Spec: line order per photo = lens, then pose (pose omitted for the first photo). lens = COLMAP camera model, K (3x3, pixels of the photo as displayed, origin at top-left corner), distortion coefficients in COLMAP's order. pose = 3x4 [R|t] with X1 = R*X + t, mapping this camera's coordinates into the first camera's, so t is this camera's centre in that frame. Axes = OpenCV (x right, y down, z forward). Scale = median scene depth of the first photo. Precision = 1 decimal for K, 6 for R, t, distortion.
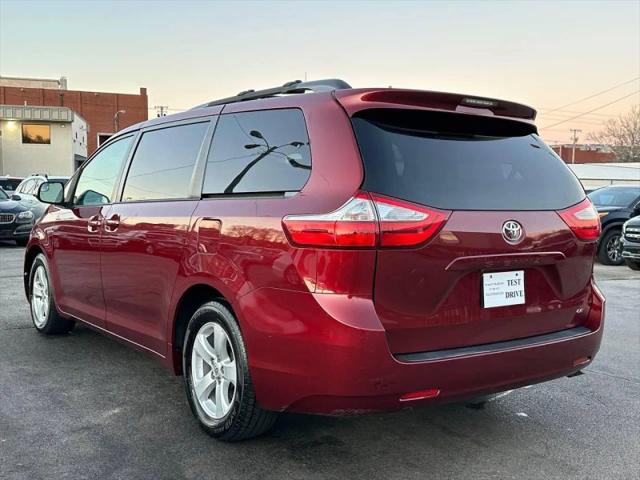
lens RADIAL K [[695.8, 0, 320.0], [0, 695.8, 240.0], [0, 0, 1]] dist [0.045341, 0.000944]
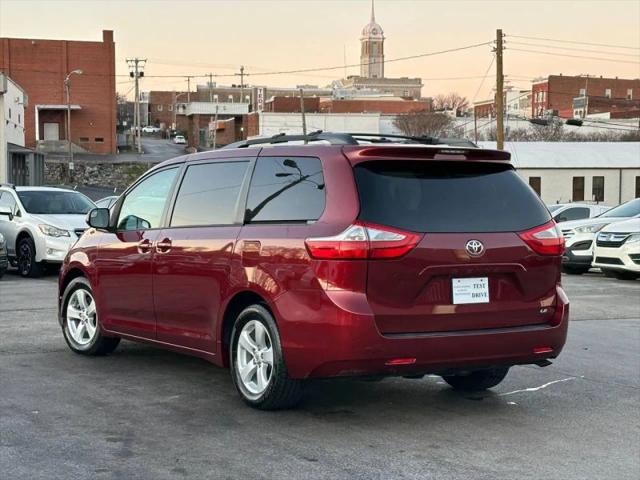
lens RADIAL K [[1178.6, 0, 320.0], [0, 1178.6, 240.0], [0, 0, 1]] dist [-0.005854, -0.027606]
pose [[0.997617, -0.009633, -0.068317, 0.120550], [0.007475, 0.999467, -0.031774, 0.039436], [0.068587, 0.031188, 0.997158, -1.193026]]
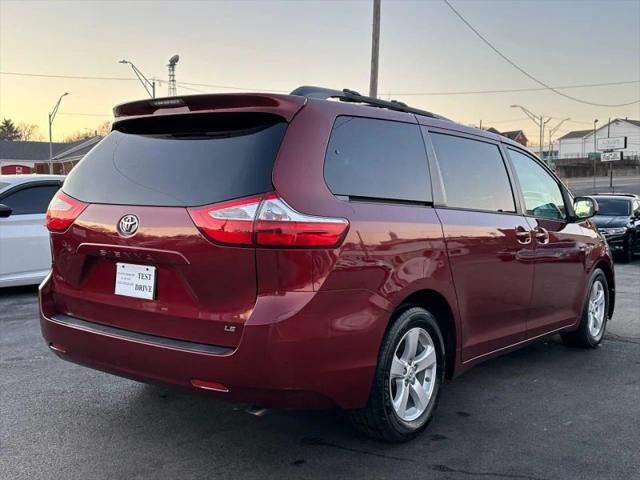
lens RADIAL K [[695.8, 0, 320.0], [0, 695.8, 240.0], [0, 0, 1]] dist [0.045341, 0.000944]
pose [[0.291645, 0.042015, -0.955604, 1.237167], [-0.078924, 0.996685, 0.019734, -0.030291], [0.953265, 0.069665, 0.293994, 0.882718]]
